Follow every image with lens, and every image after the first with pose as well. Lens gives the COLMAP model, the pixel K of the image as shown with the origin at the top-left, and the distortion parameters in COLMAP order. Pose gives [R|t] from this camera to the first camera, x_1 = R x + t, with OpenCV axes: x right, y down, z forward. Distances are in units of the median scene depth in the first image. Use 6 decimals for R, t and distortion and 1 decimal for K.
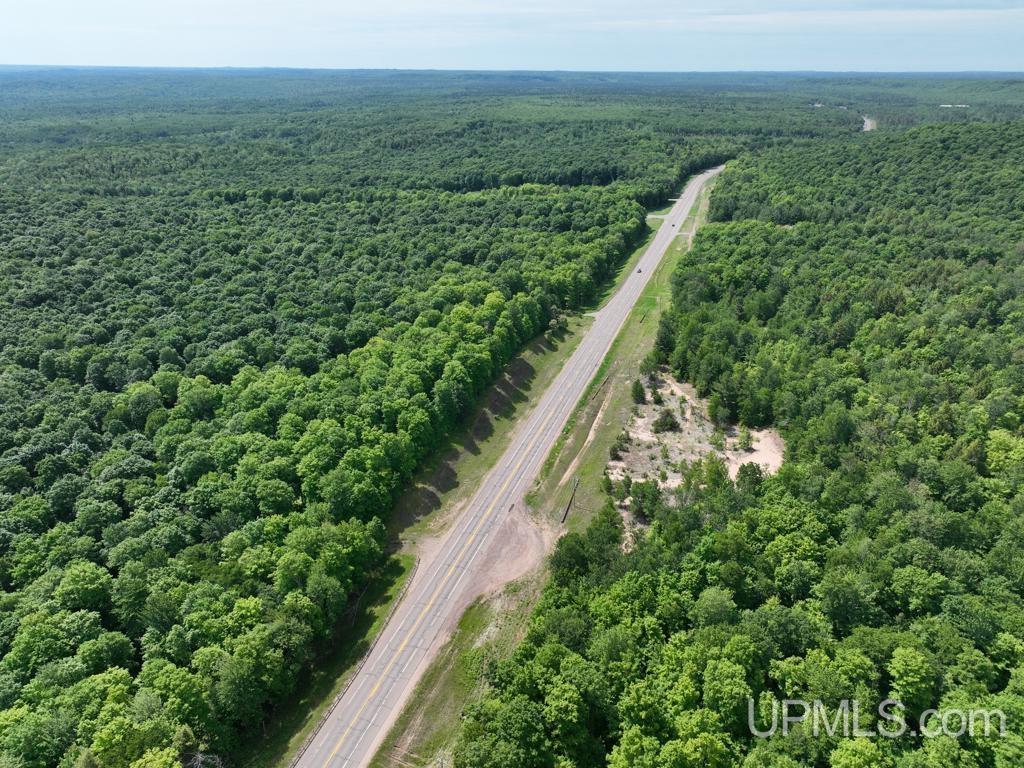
lens RADIAL K [[725.5, 0, 512.0], [0, 725.5, 384.0], [0, 0, 1]] dist [0.000571, 0.017231]
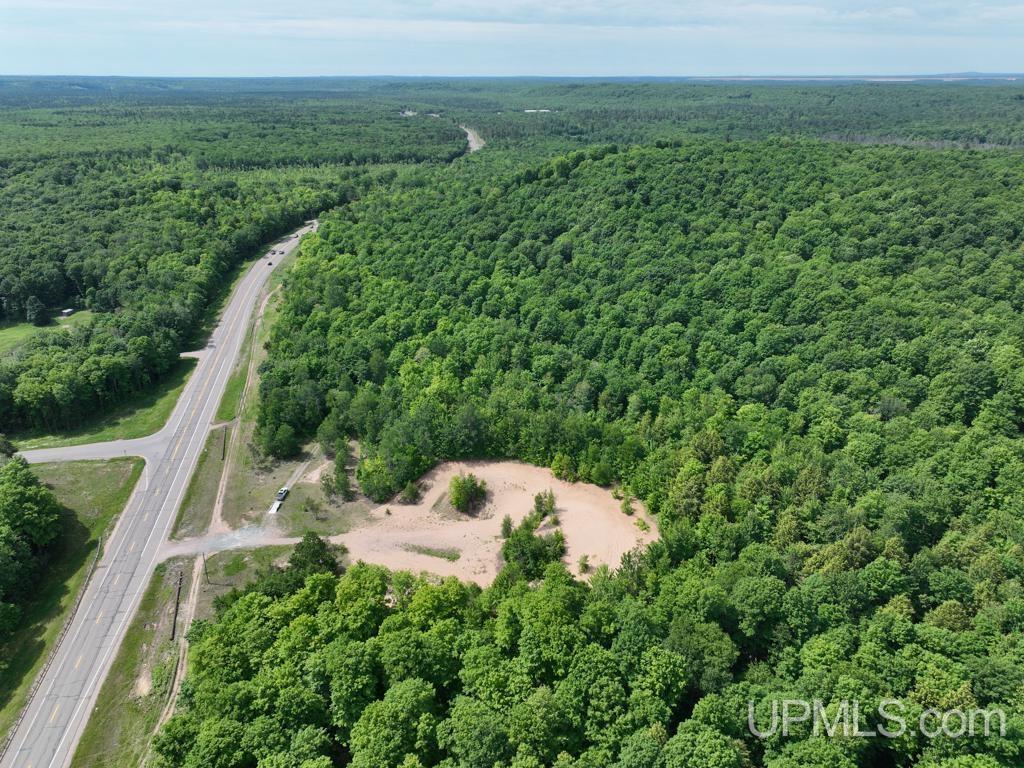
lens RADIAL K [[725.5, 0, 512.0], [0, 725.5, 384.0], [0, 0, 1]] dist [0.000571, 0.017231]
pose [[0.870143, -0.199445, 0.450637, 0.346507], [0.202193, 0.978418, 0.042614, -0.395364], [-0.449410, 0.054036, 0.891690, 0.923263]]
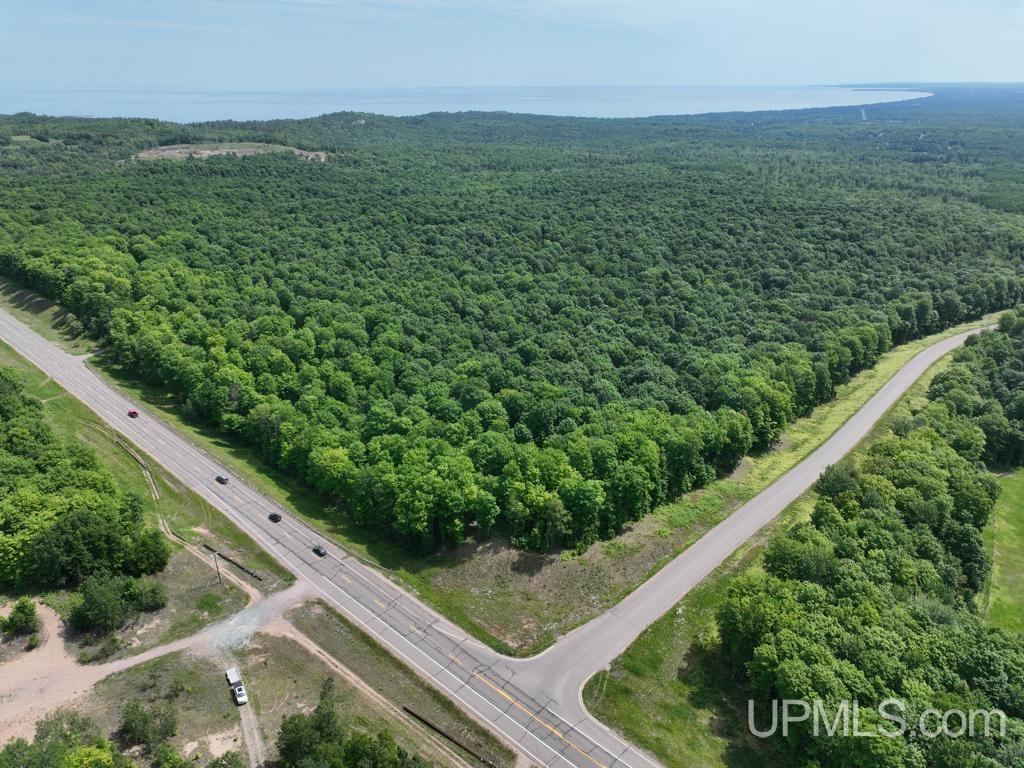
lens RADIAL K [[725.5, 0, 512.0], [0, 725.5, 384.0], [0, 0, 1]] dist [0.000571, 0.017231]
pose [[-0.441991, 0.315600, -0.839667, 0.599717], [-0.358479, 0.795920, 0.487856, -0.655260], [0.822275, 0.516631, -0.238654, 1.550796]]
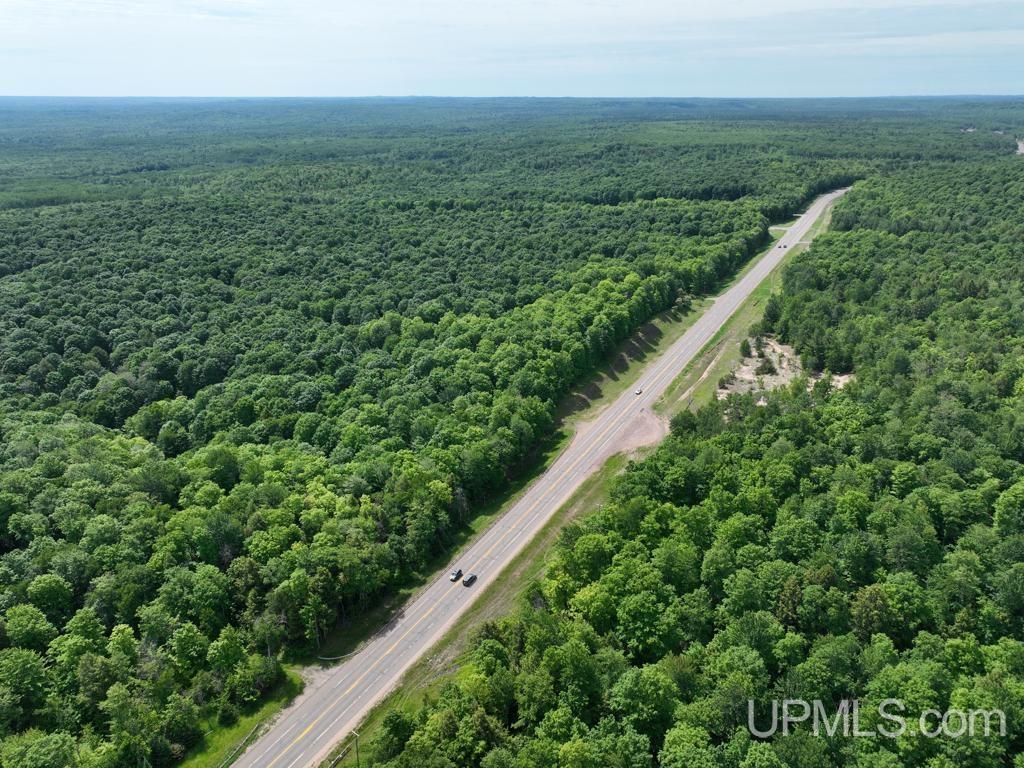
lens RADIAL K [[725.5, 0, 512.0], [0, 725.5, 384.0], [0, 0, 1]] dist [0.000571, 0.017231]
pose [[0.985115, 0.057996, -0.161816, -0.013269], [-0.063178, 0.997635, -0.027061, 0.096544], [0.159864, 0.036881, 0.986450, -0.224222]]
